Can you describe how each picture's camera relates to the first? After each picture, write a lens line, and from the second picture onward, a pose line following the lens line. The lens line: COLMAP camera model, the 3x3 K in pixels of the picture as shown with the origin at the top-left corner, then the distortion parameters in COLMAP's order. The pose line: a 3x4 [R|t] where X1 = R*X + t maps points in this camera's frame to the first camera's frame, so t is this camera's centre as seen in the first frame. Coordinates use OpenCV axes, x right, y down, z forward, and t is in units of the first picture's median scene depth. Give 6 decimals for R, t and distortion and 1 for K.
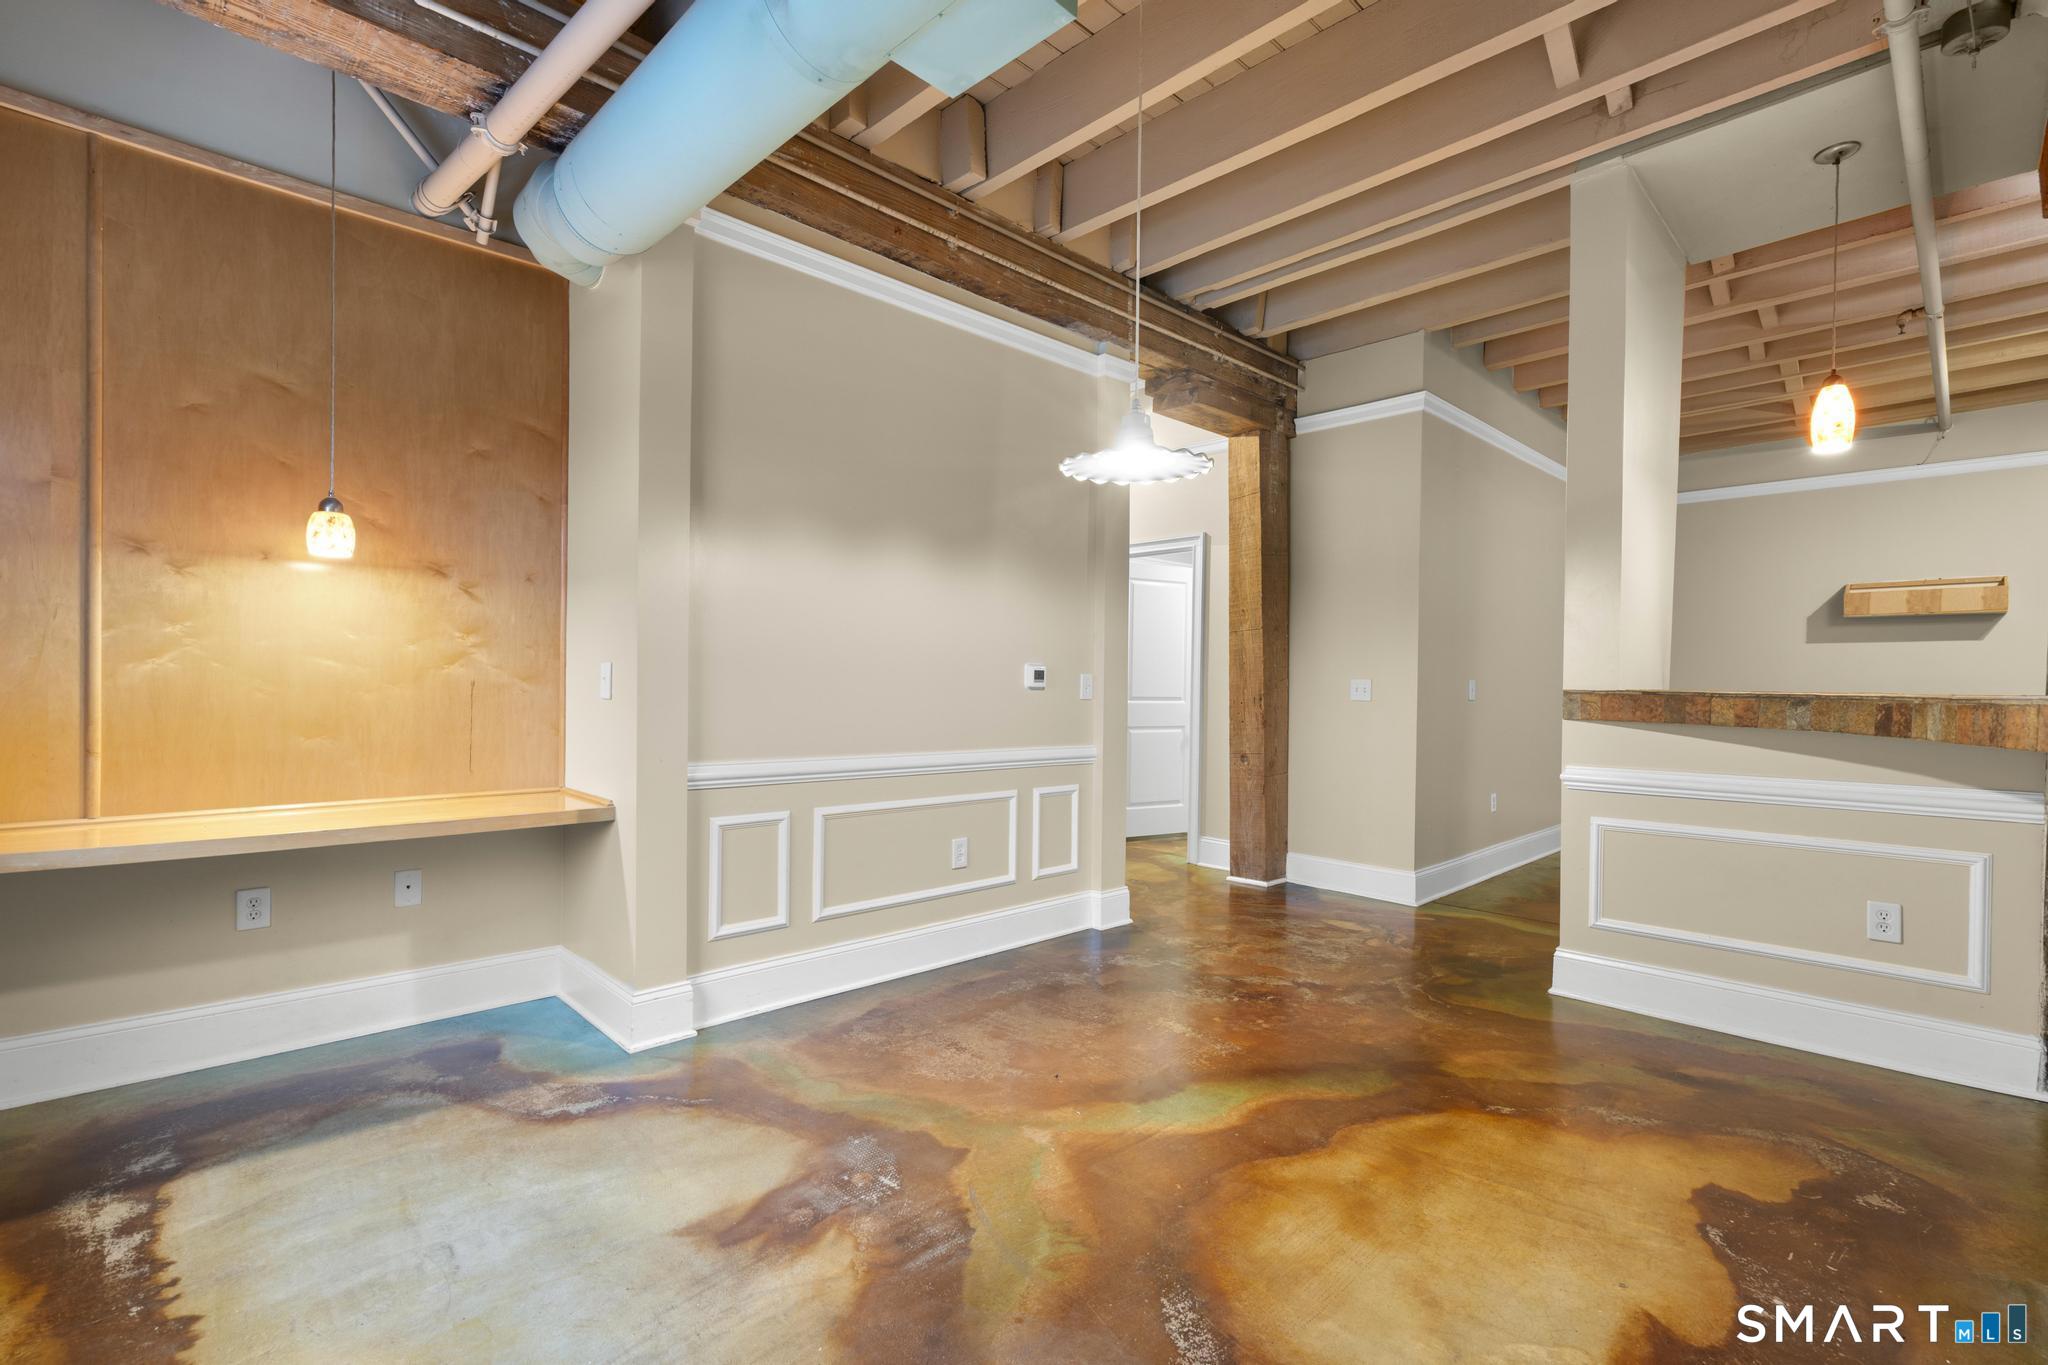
lens RADIAL K [[926.0, 0, 1033.6], [0, 926.0, 681.6], [0, 0, 1]] dist [-0.006720, 0.001735]
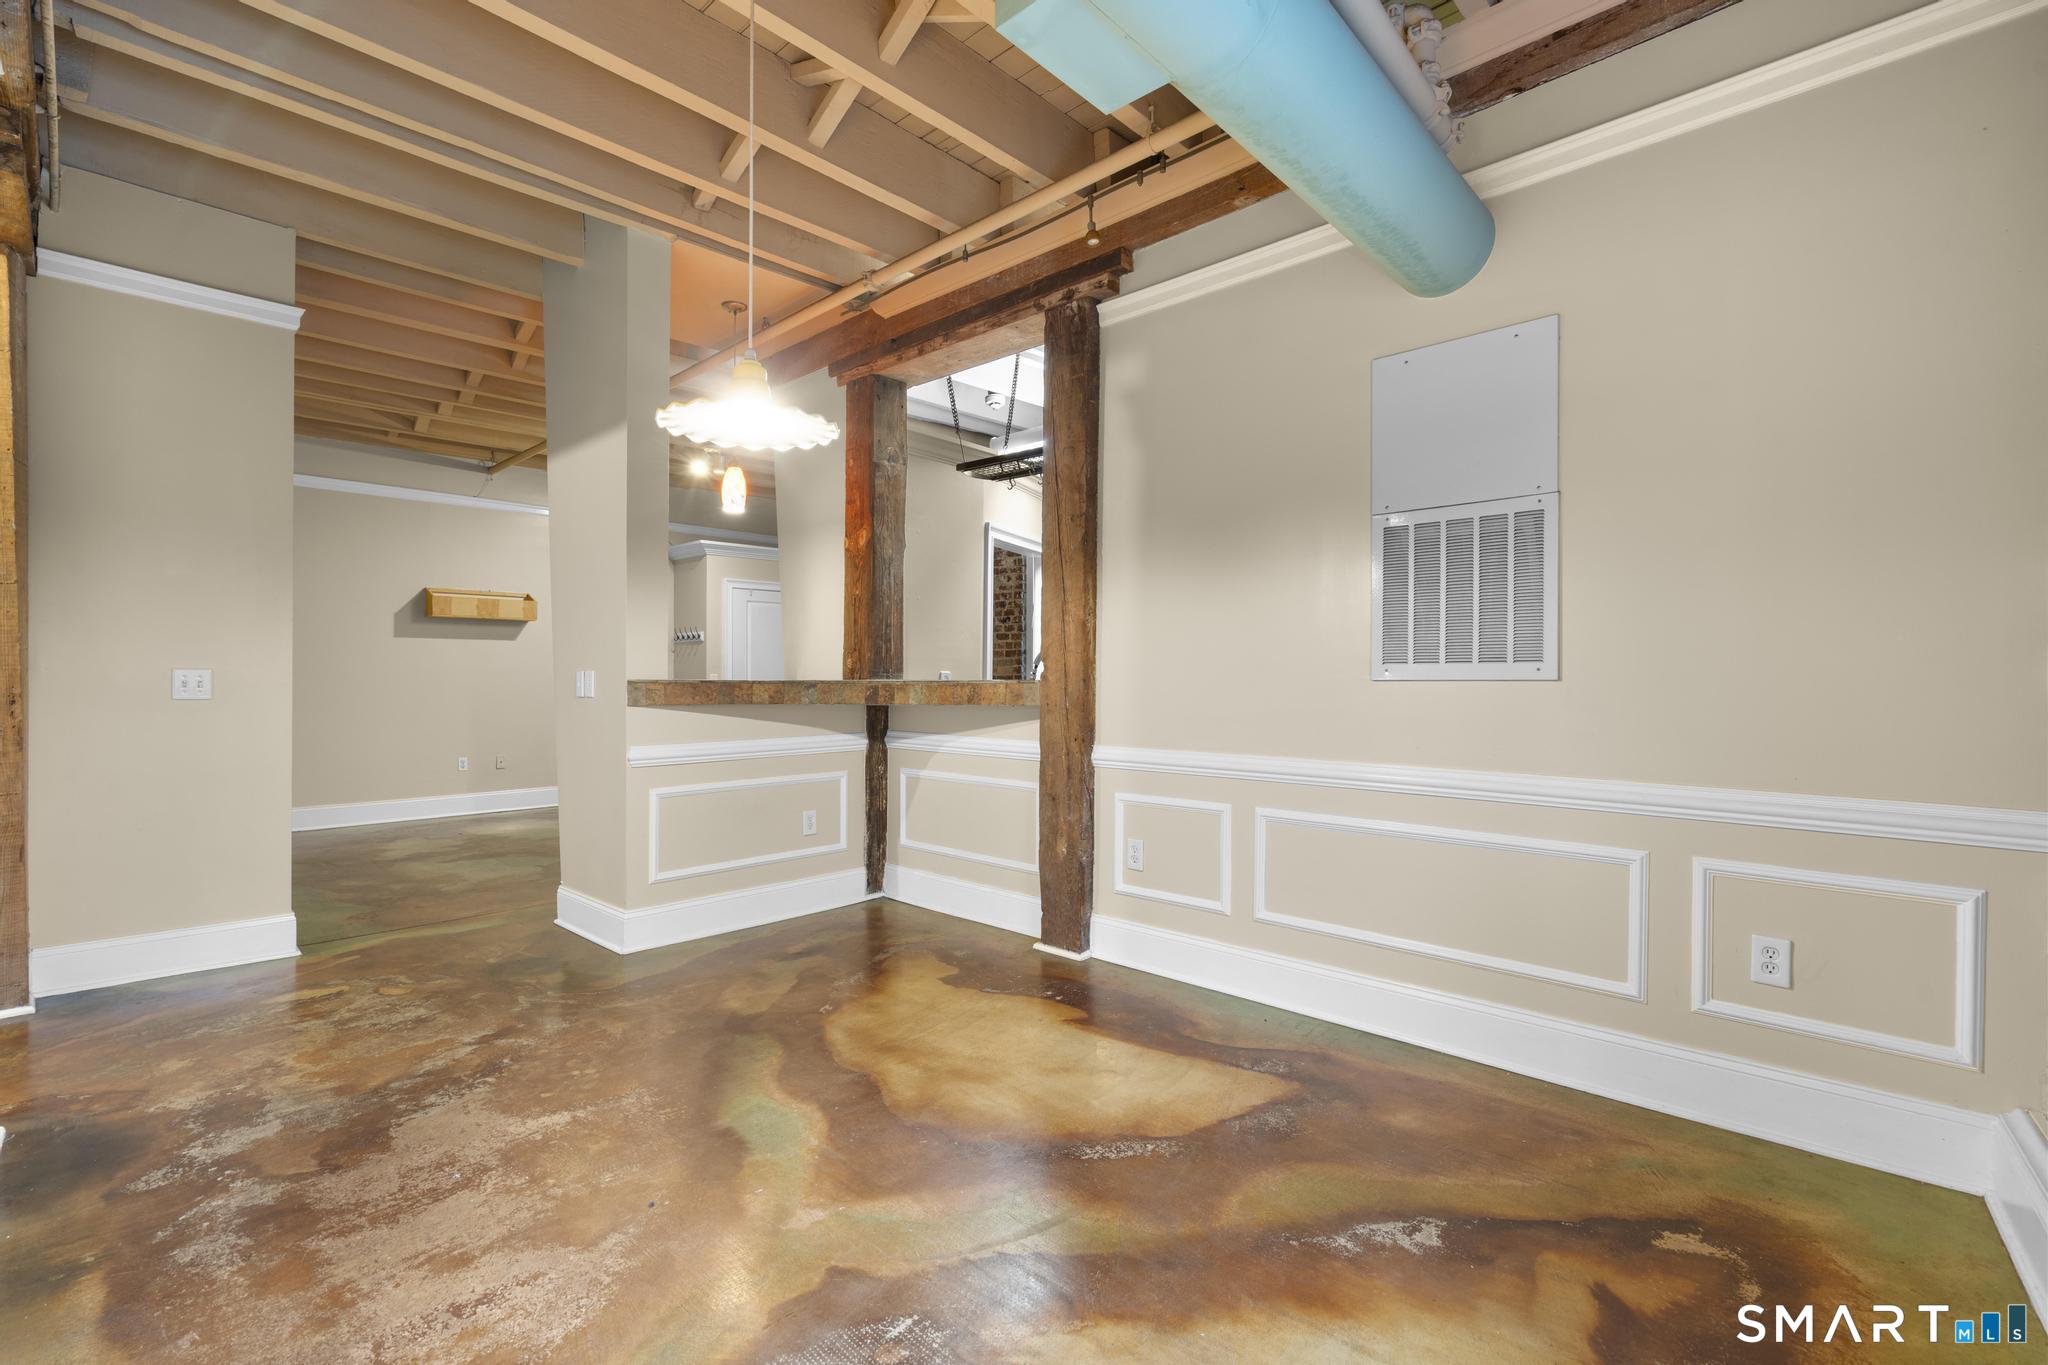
lens RADIAL K [[926.0, 0, 1026.8], [0, 926.0, 678.6], [0, 0, 1]] dist [-0.006720, 0.001735]
pose [[-0.050812, -0.006761, 0.998685, -0.607094], [-0.000128, 0.999977, 0.006764, 0.000104], [-0.998708, 0.000216, -0.050812, 0.616660]]
